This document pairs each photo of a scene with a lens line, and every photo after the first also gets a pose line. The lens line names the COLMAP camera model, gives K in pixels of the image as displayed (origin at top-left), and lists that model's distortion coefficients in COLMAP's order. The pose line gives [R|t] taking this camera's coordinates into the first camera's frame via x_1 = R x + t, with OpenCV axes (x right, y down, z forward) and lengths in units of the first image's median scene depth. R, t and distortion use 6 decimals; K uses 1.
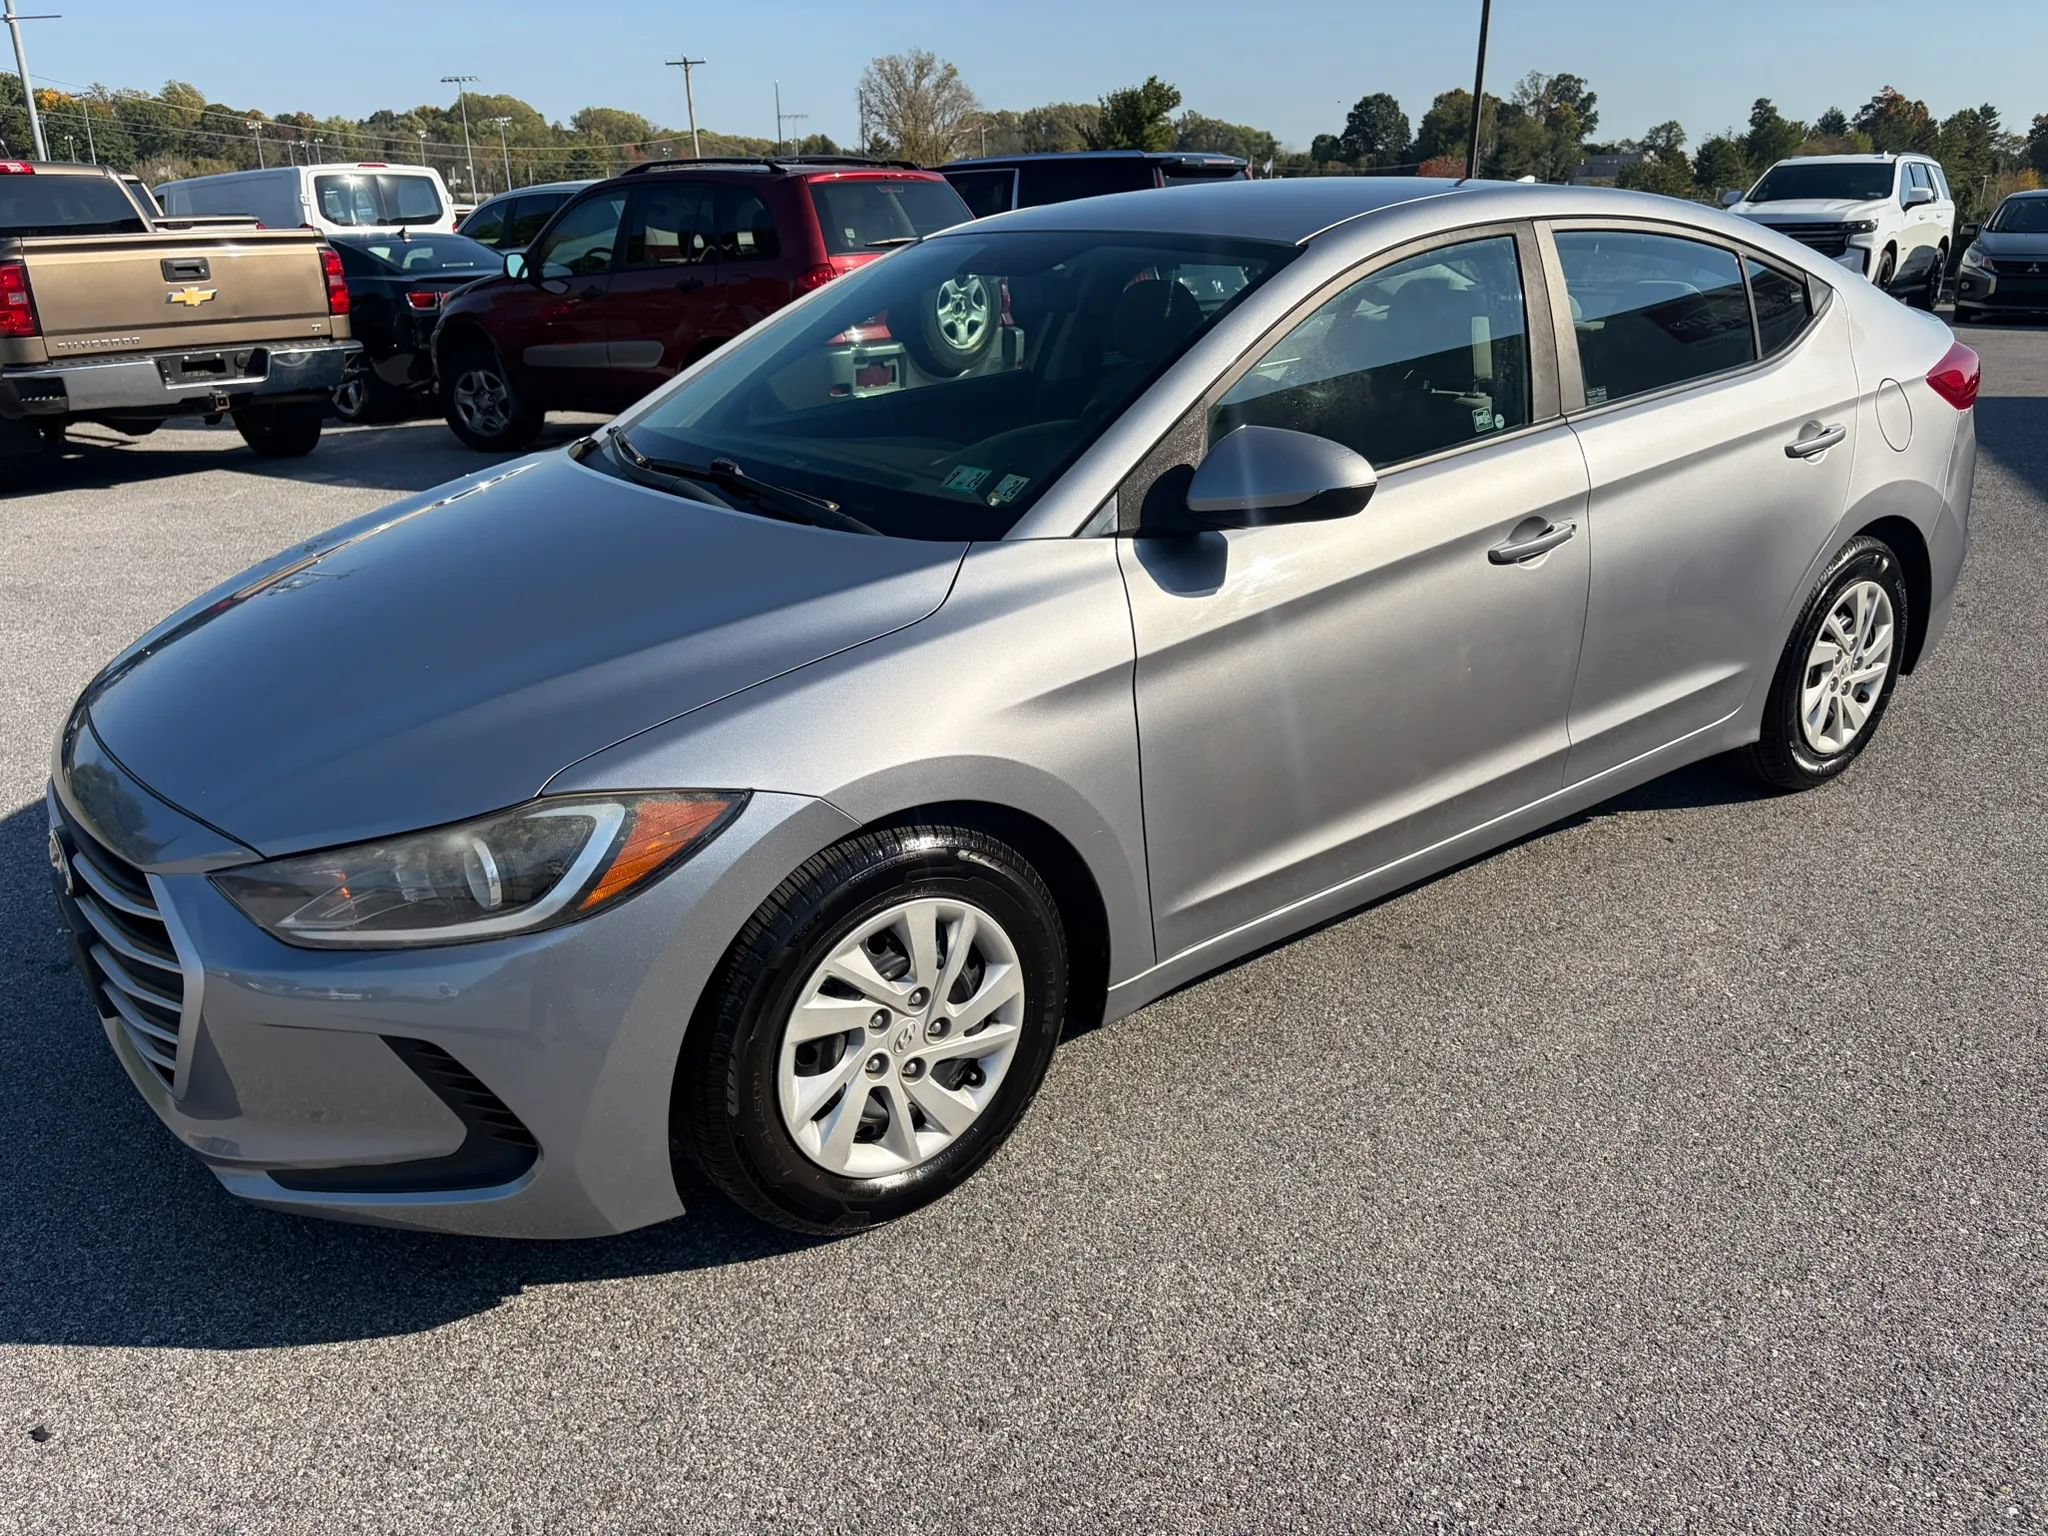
lens RADIAL K [[1548.7, 0, 1041.7], [0, 1548.7, 772.7], [0, 0, 1]] dist [0.045490, -0.045256]
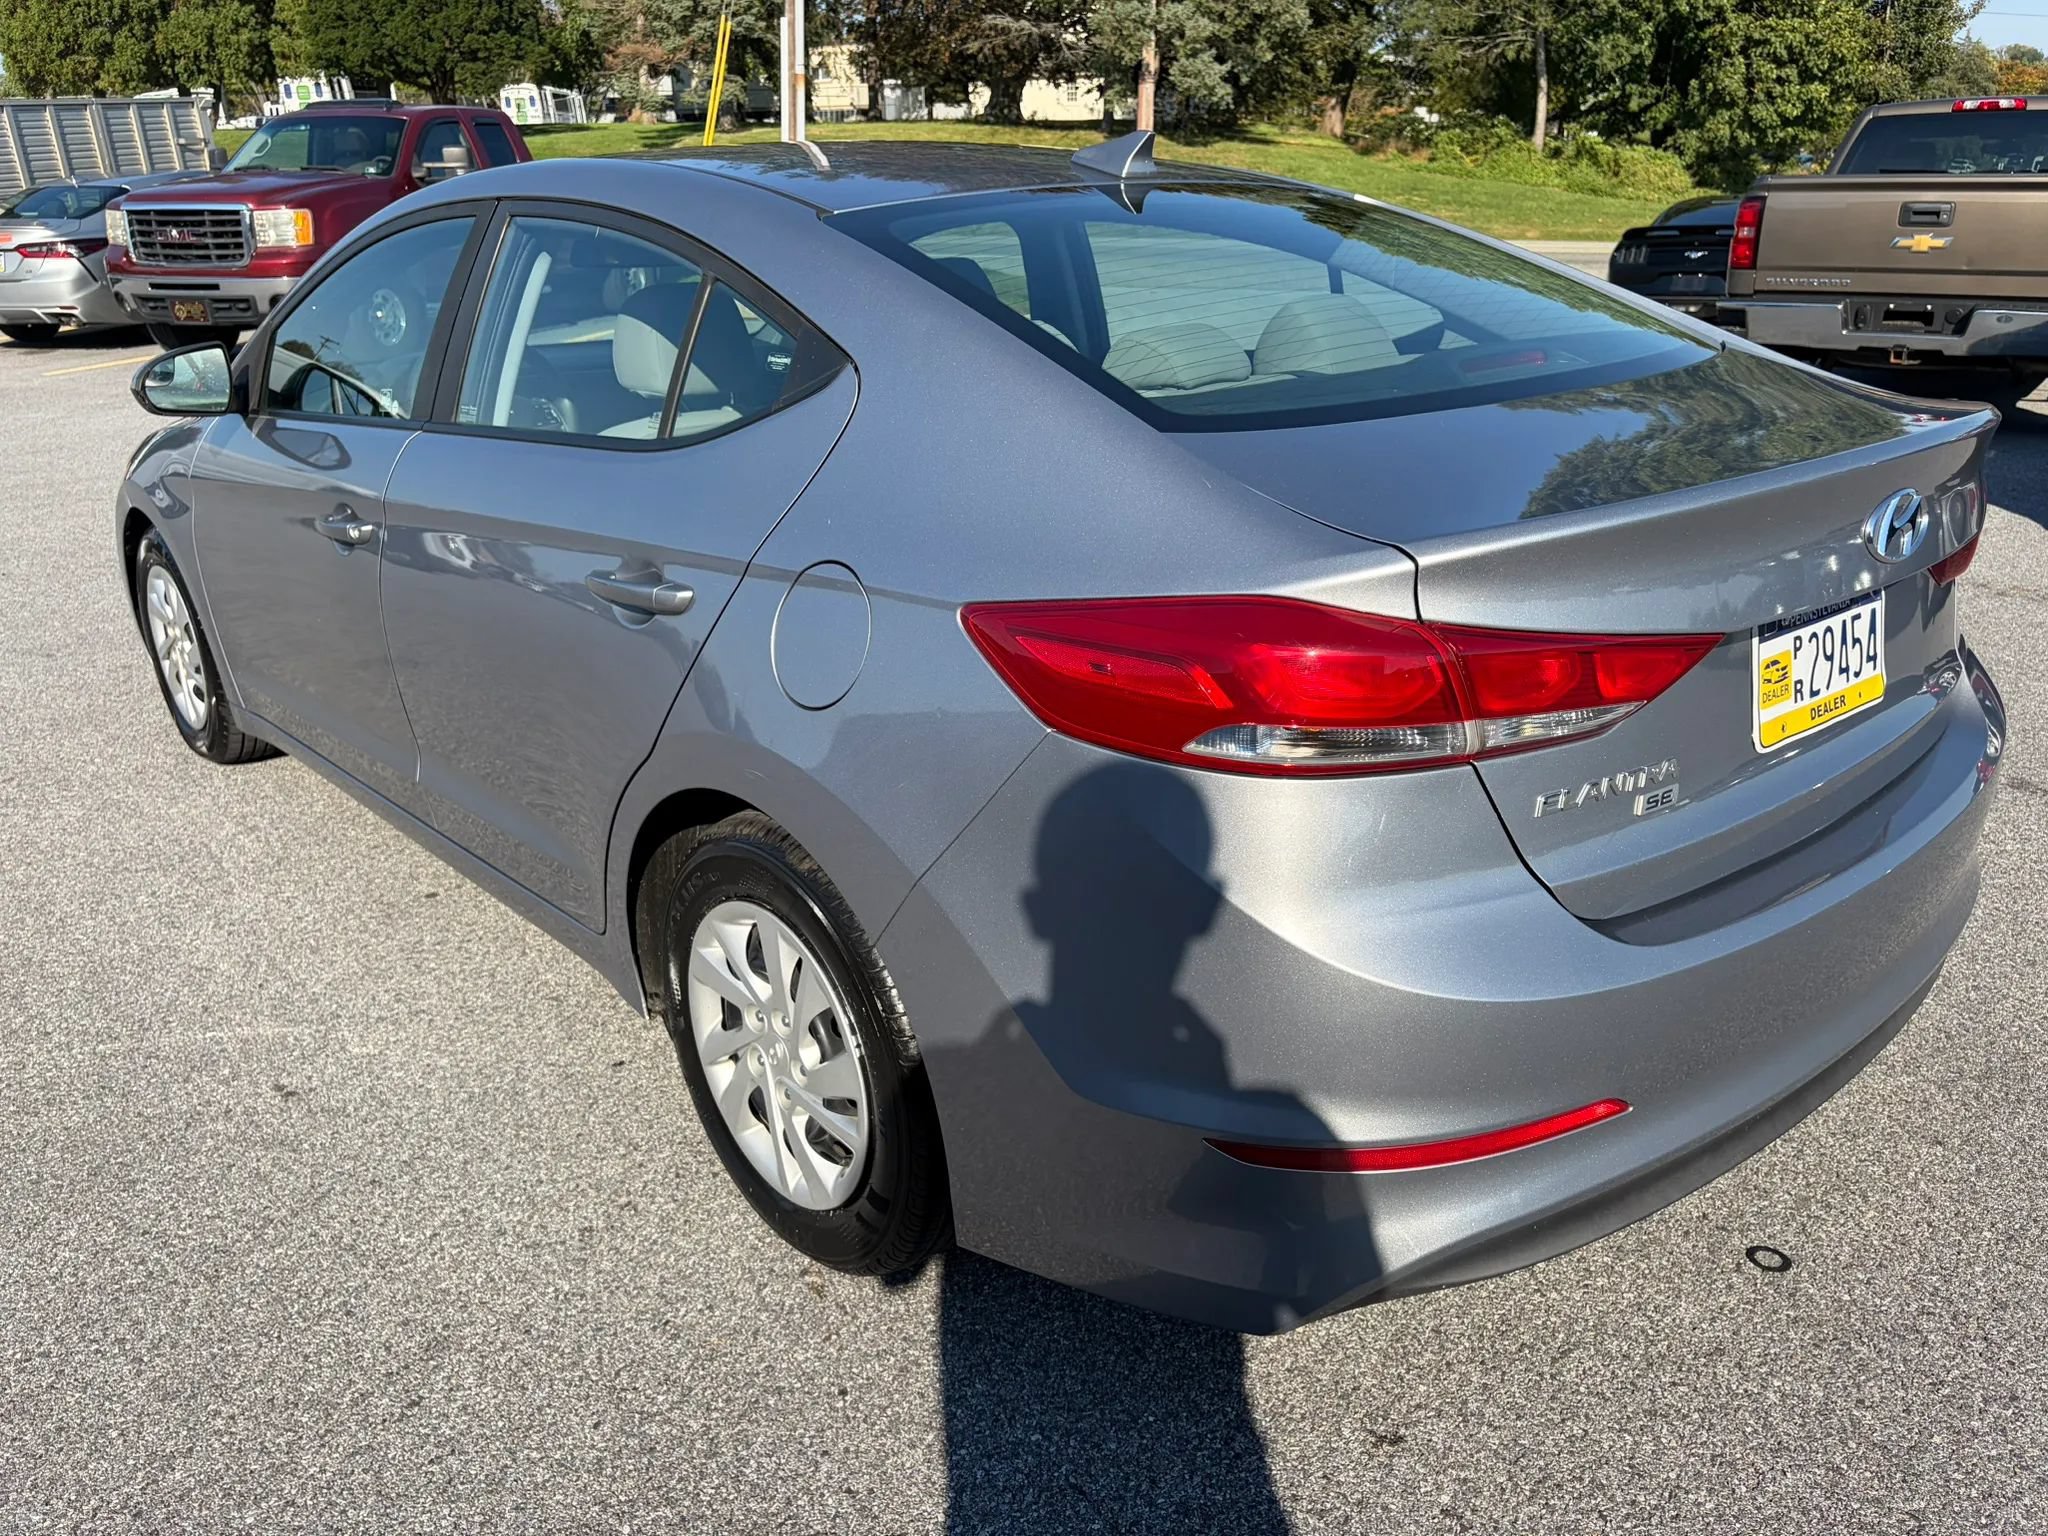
lens RADIAL K [[1548.7, 0, 1021.9], [0, 1548.7, 772.2], [0, 0, 1]] dist [0.045490, -0.045256]
pose [[0.061276, 0.373014, -0.925800, 1.377744], [-0.333016, 0.882035, 0.333339, -0.507613], [0.940928, 0.287881, 0.178267, 1.335217]]
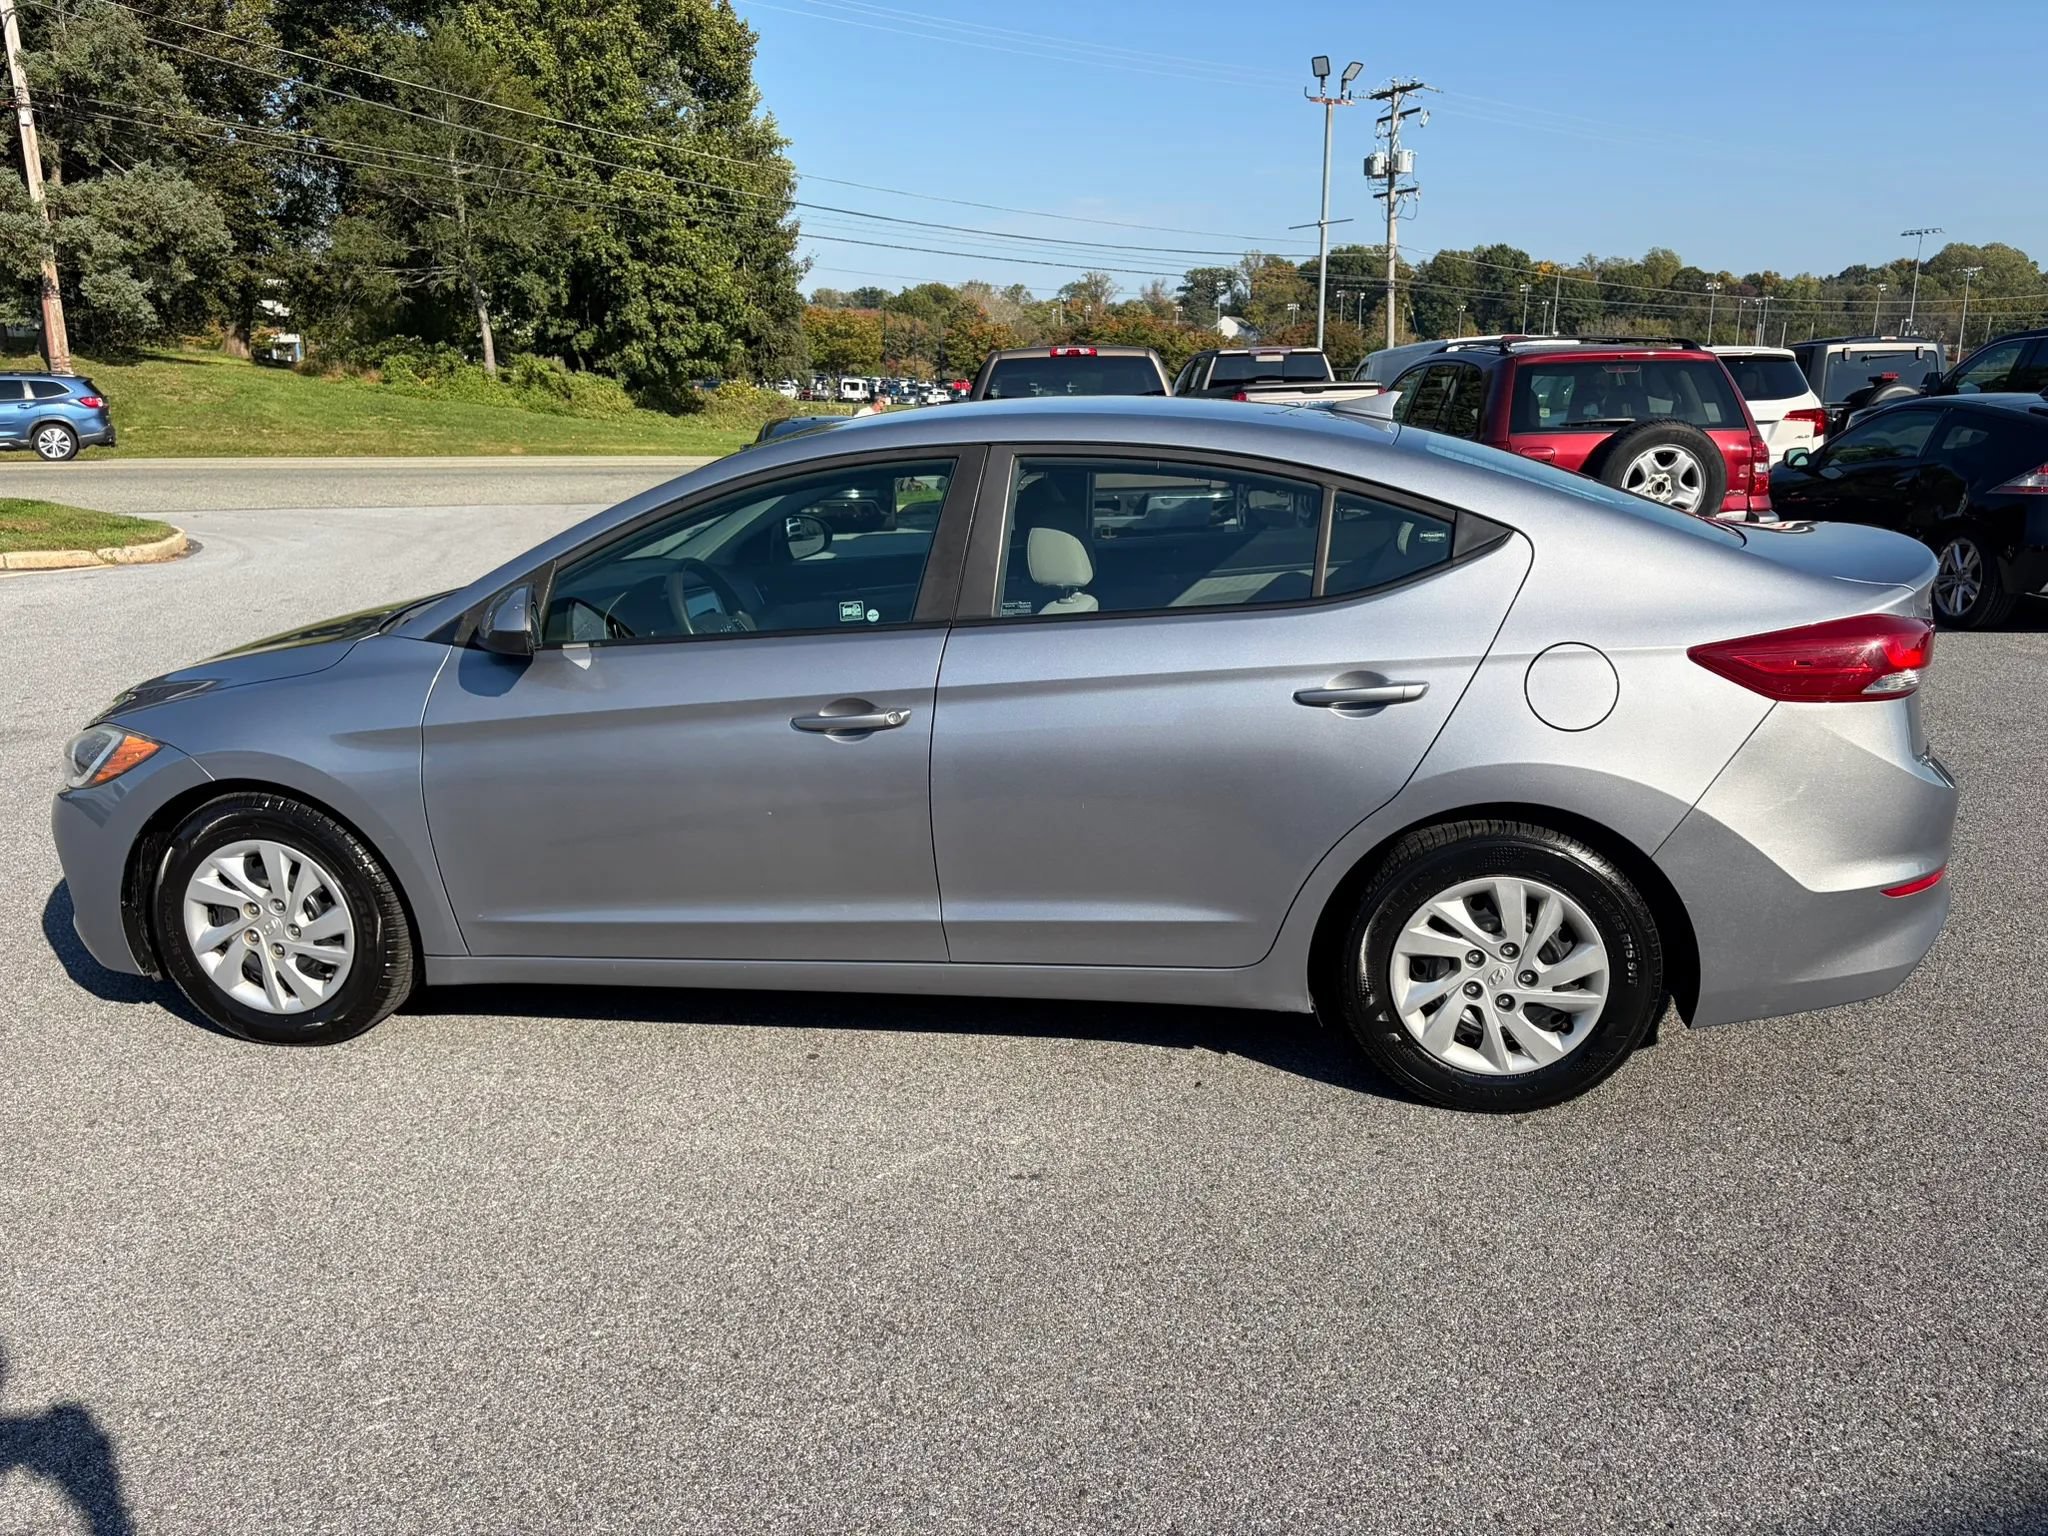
lens RADIAL K [[1548.7, 0, 1034.7], [0, 1548.7, 773.0], [0, 0, 1]] dist [0.045490, -0.045256]
pose [[0.672721, 0.189885, -0.715116, 1.286233], [-0.252570, 0.967387, 0.019274, -0.175165], [0.695453, 0.167651, 0.698740, 0.325513]]
